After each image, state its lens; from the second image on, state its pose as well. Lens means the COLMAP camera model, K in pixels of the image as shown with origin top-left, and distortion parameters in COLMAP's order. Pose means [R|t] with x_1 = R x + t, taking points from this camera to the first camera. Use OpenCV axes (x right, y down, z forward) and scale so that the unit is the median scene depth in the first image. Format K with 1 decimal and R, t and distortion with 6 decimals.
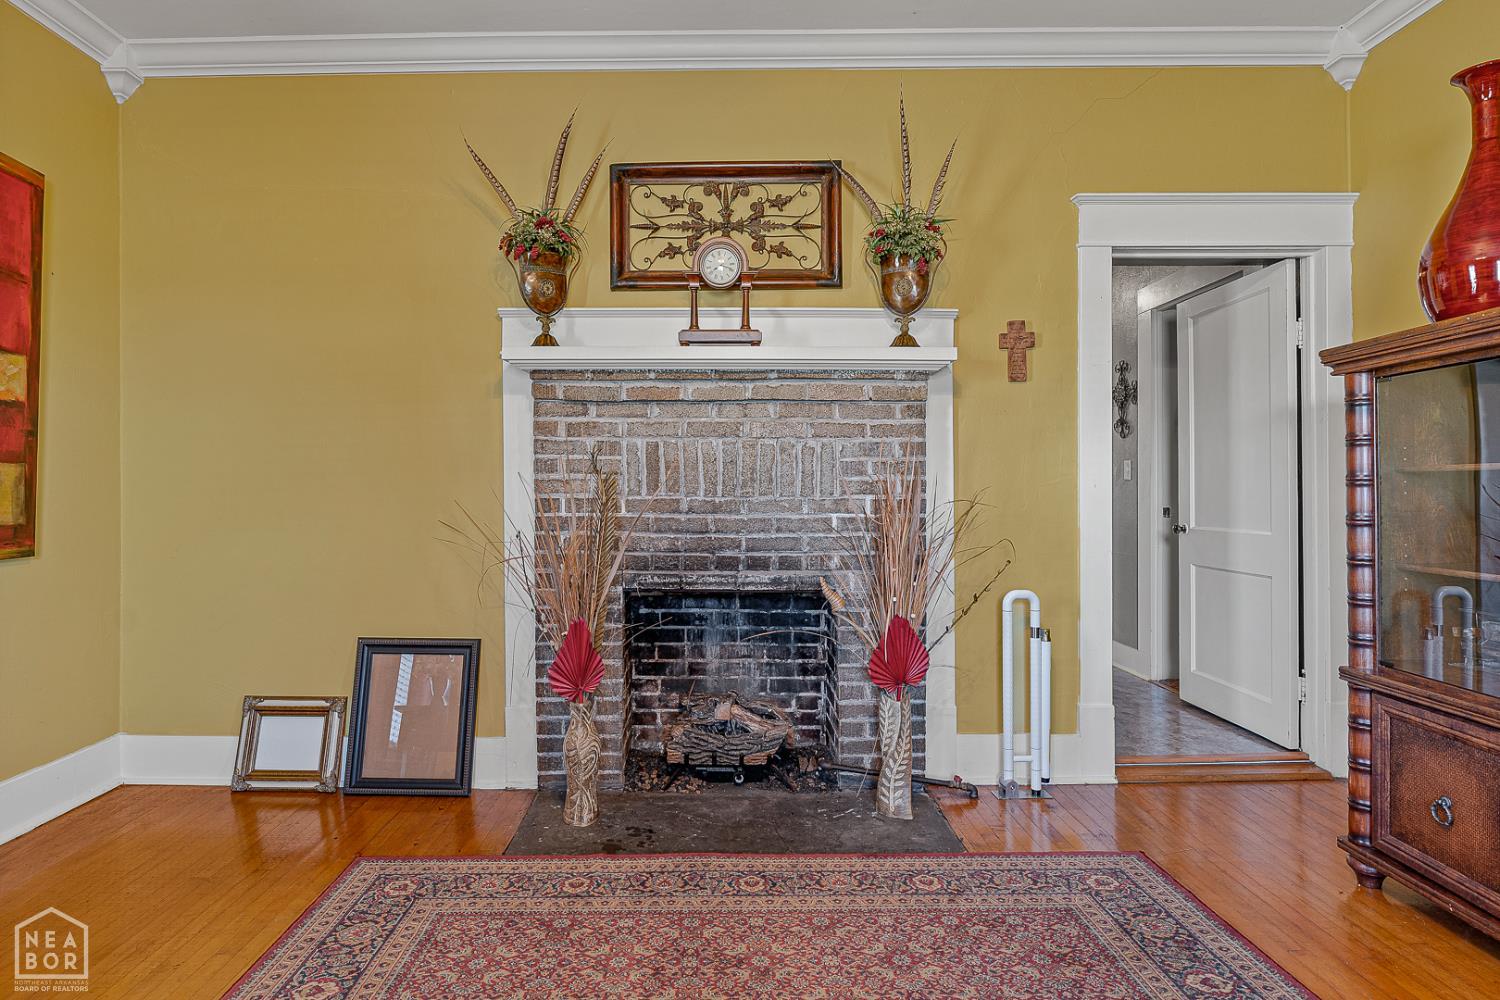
lens RADIAL K [[829.6, 0, 710.1], [0, 829.6, 511.5], [0, 0, 1]] dist [-0.005161, -0.001190]
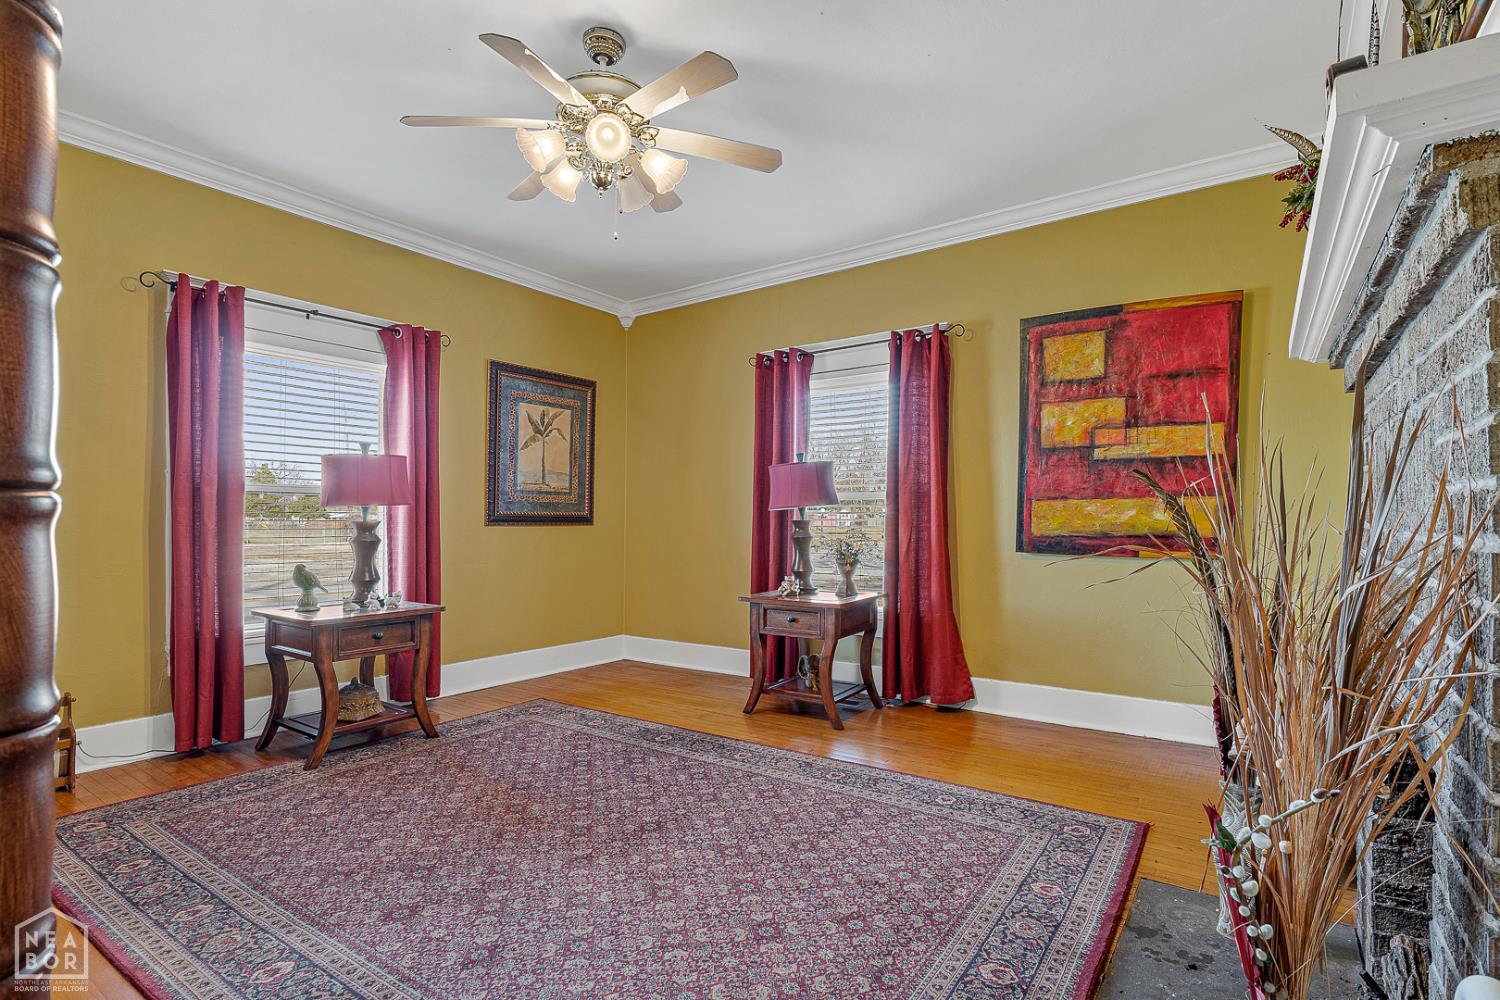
lens RADIAL K [[743.2, 0, 760.4], [0, 743.2, 525.3], [0, 0, 1]] dist [-0.004264, -0.000804]
pose [[-0.570655, 0.010627, -0.821121, 0.642450], [-0.018125, 0.999510, 0.025532, -0.022673], [0.820990, 0.029453, -0.570183, 0.965098]]
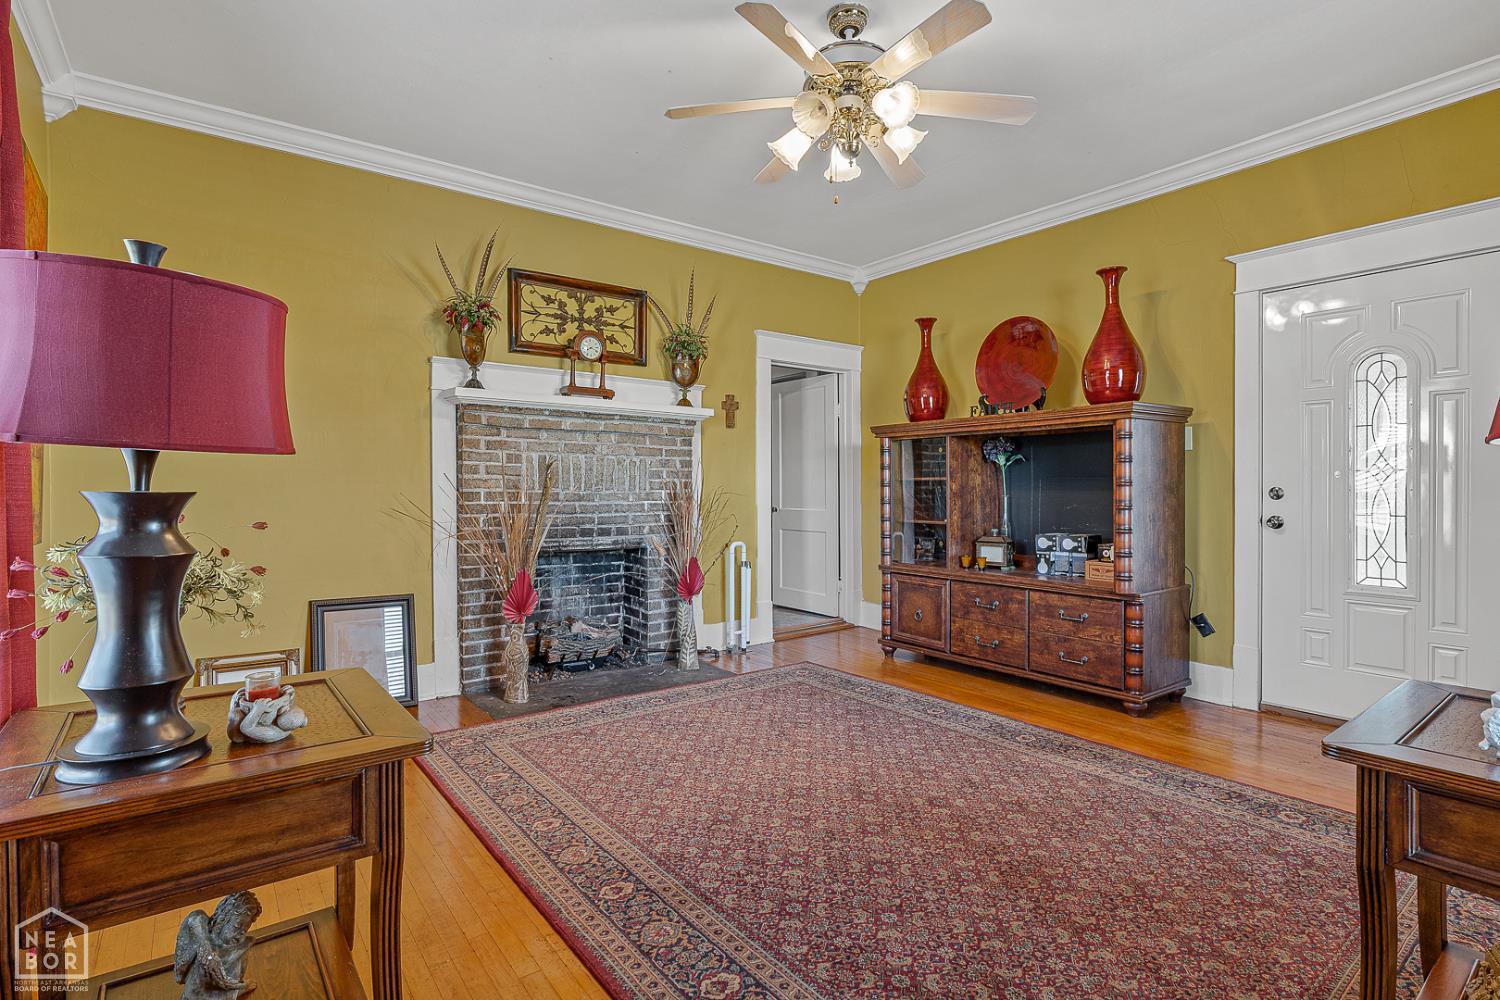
lens RADIAL K [[743.2, 0, 737.1], [0, 743.2, 525.4], [0, 0, 1]] dist [-0.004264, -0.000804]
pose [[0.800102, -0.025640, 0.599315, -0.612821], [0.011311, 0.999553, 0.027664, 0.012504], [-0.599757, -0.015355, 0.800035, -0.324693]]
